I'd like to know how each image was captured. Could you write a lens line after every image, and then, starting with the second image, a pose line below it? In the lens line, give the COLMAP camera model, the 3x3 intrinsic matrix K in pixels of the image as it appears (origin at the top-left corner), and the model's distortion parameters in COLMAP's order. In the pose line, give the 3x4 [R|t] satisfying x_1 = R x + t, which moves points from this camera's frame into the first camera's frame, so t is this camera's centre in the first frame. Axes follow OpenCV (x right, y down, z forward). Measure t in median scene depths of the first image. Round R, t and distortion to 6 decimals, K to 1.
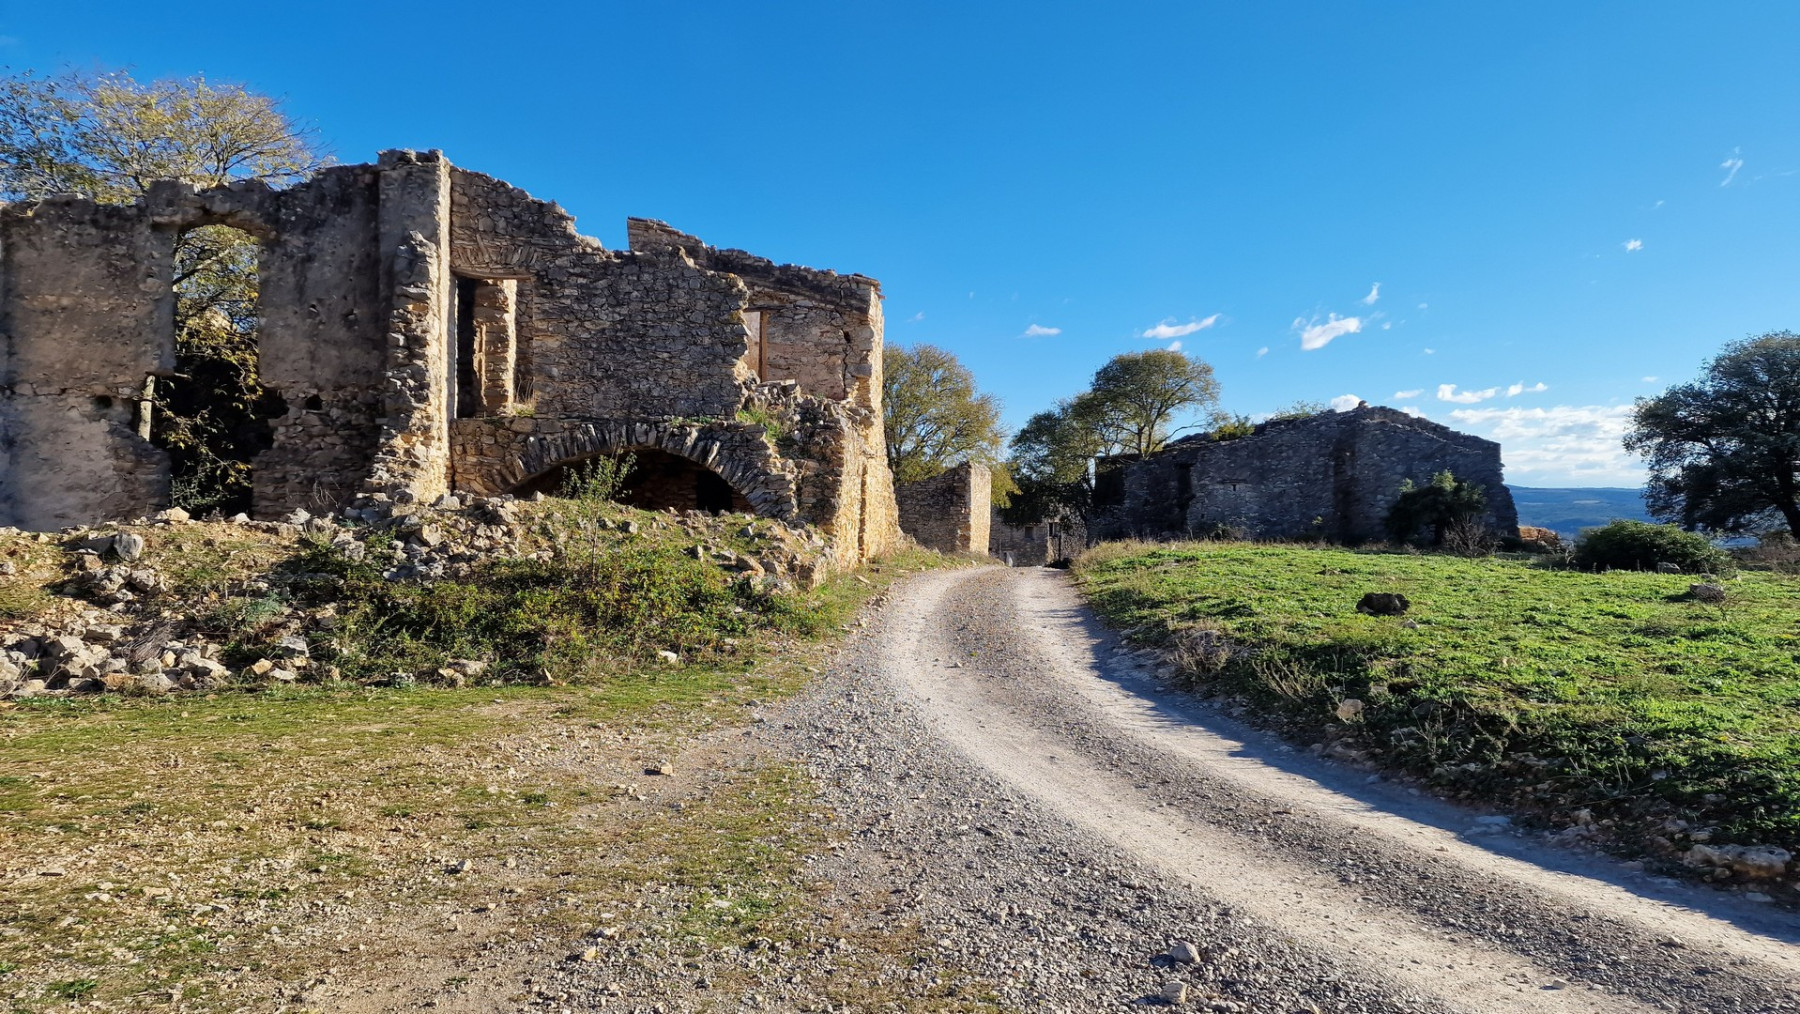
lens RADIAL K [[1247.6, 0, 898.6], [0, 1247.6, 510.0], [0, 0, 1]] dist [0.064492, -0.016977]
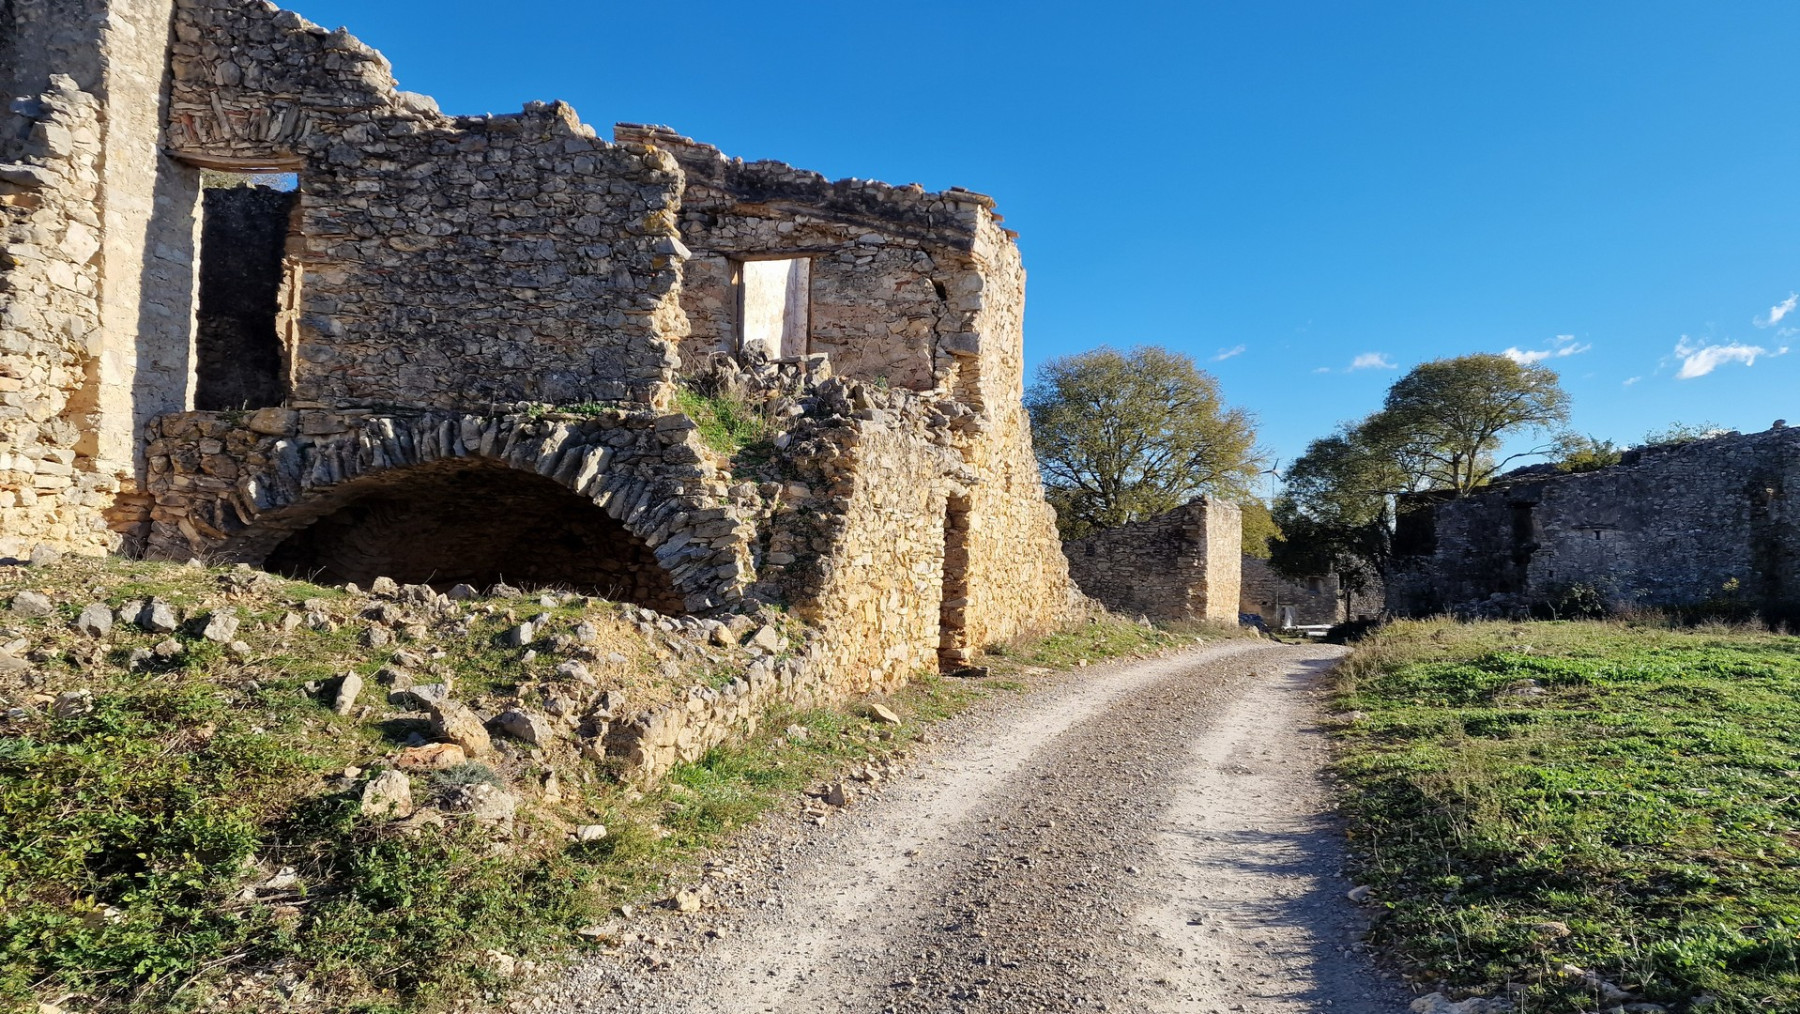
lens RADIAL K [[1247.6, 0, 886.8], [0, 1247.6, 455.5], [0, 0, 1]] dist [0.064492, -0.016977]
pose [[0.973074, -0.005494, -0.230427, 0.077148], [-0.011728, 0.997241, -0.073300, -0.010791], [0.230194, 0.074029, 0.970325, 0.405186]]
